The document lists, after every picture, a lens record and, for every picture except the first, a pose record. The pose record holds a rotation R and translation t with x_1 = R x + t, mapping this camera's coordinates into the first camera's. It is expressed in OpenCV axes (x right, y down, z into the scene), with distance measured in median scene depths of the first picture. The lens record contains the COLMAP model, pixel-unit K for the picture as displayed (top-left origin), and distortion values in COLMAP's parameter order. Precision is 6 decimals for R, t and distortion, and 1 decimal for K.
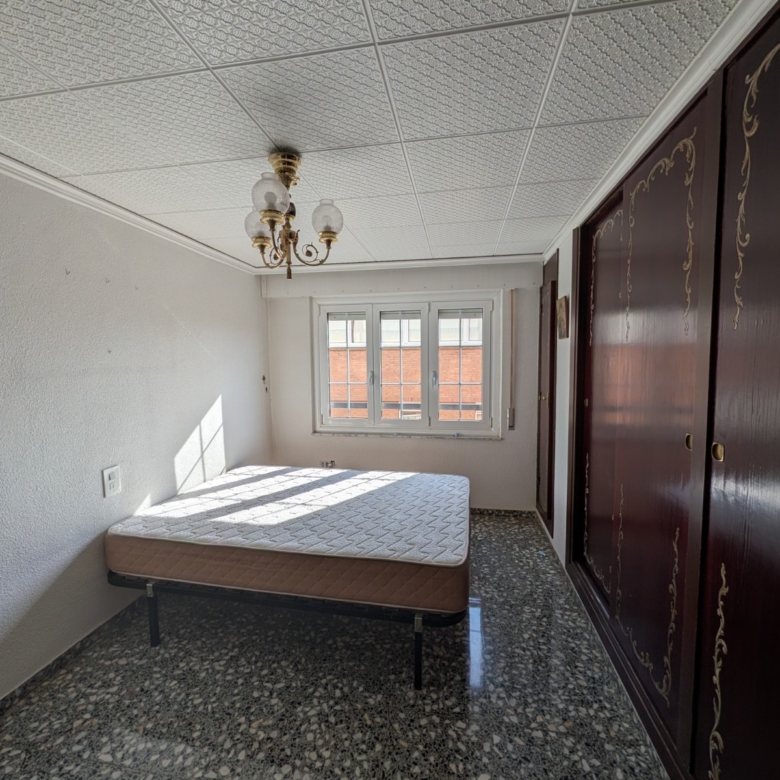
lens RADIAL K [[398.3, 0, 390.0], [0, 398.3, 388.4], [0, 0, 1]] dist [-0.001034, 0.000817]
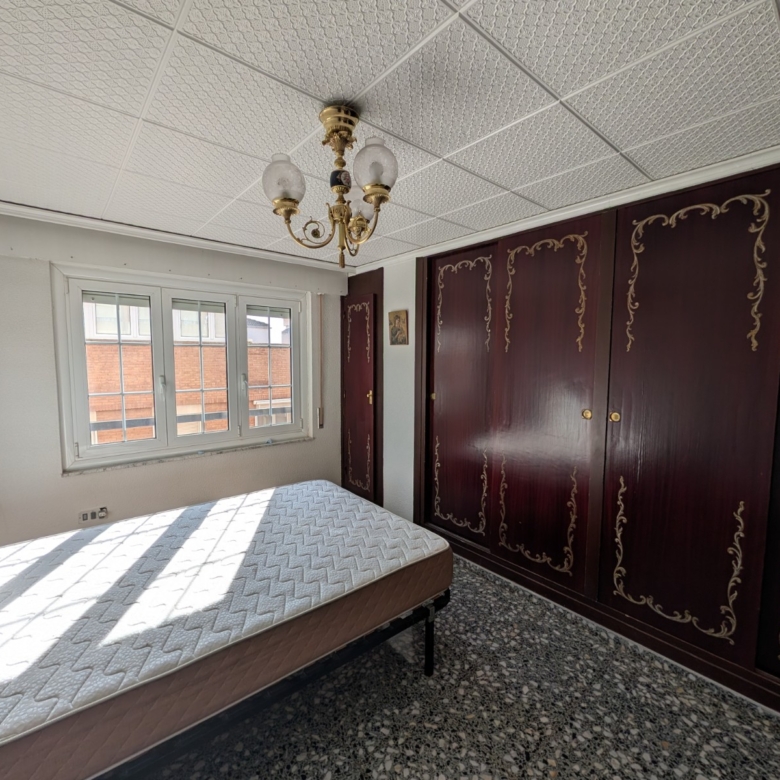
lens RADIAL K [[398.3, 0, 390.0], [0, 398.3, 388.4], [0, 0, 1]] dist [-0.001034, 0.000817]
pose [[0.635071, -0.051188, 0.770756, -0.691127], [0.045699, 0.998544, 0.028662, -0.040200], [-0.771101, 0.017020, 0.636486, 0.348081]]
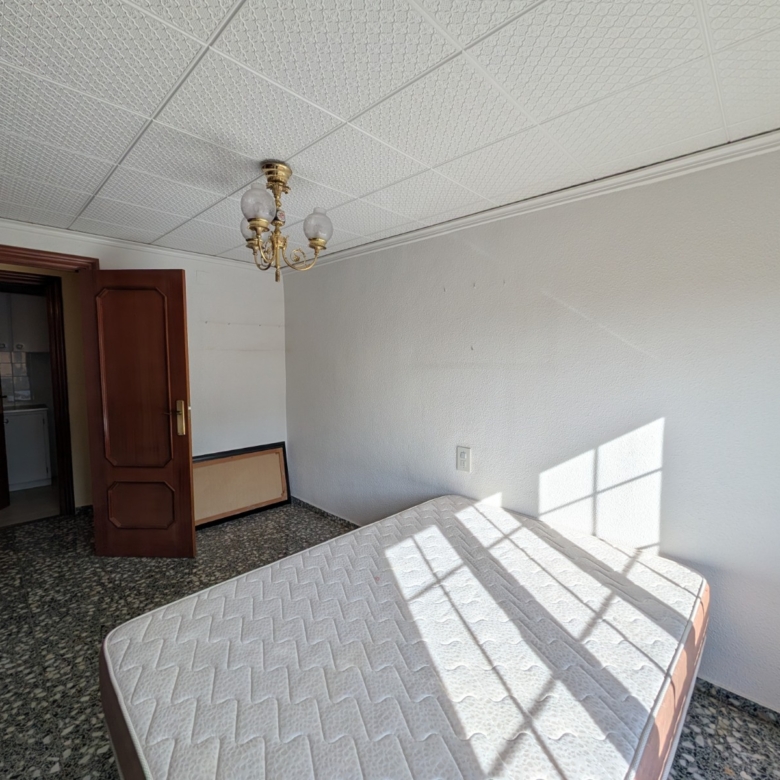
lens RADIAL K [[400.2, 0, 379.9], [0, 400.2, 371.6], [0, 0, 1]] dist [0.000358, -0.000695]
pose [[-0.575308, 0.042974, -0.816807, 0.423495], [-0.053572, 0.994495, 0.090056, -0.123789], [0.816180, 0.095568, -0.569839, 1.579108]]
